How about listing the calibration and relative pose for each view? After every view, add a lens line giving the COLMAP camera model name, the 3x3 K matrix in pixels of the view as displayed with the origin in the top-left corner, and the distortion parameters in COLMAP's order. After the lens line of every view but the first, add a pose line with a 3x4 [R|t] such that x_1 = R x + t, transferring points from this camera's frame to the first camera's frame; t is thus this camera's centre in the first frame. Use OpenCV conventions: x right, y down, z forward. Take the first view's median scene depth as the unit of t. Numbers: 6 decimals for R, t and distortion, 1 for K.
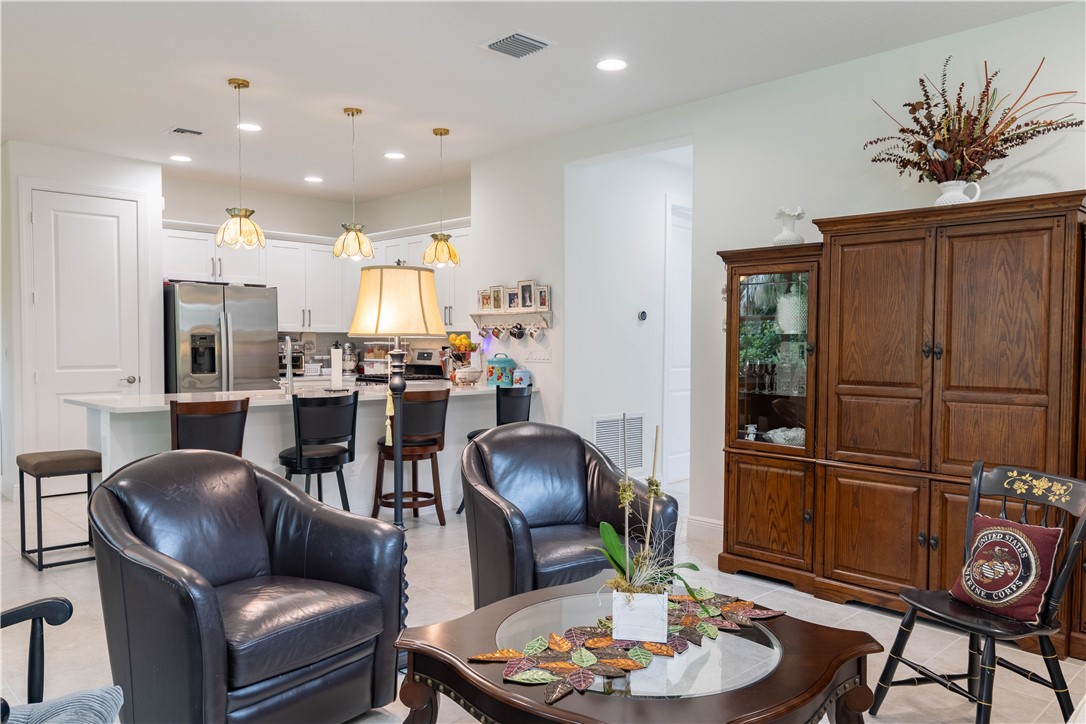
lens RADIAL K [[794.2, 0, 543.7], [0, 794.2, 369.8], [0, 0, 1]] dist [0.013512, -0.006238]
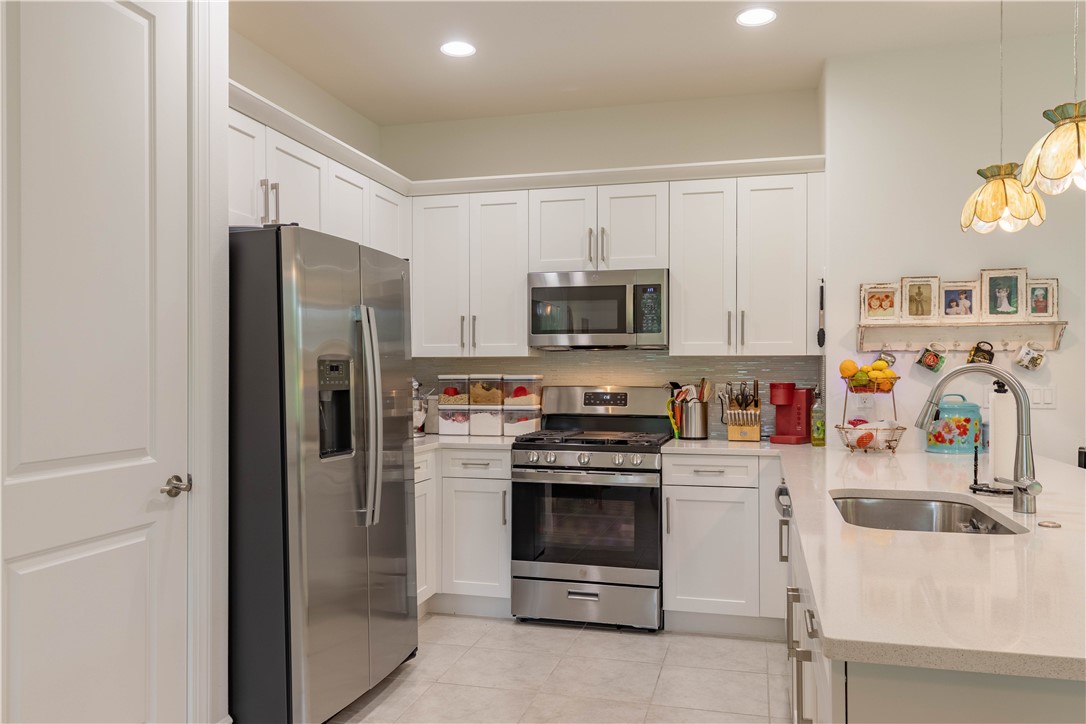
lens RADIAL K [[808.4, 0, 542.9], [0, 808.4, 369.9], [0, 0, 1]] dist [0.010203, -0.000603]
pose [[0.855576, -0.001701, 0.517674, -0.615204], [0.020417, 0.999327, -0.030461, -0.026830], [-0.517274, 0.036631, 0.855035, 0.664194]]
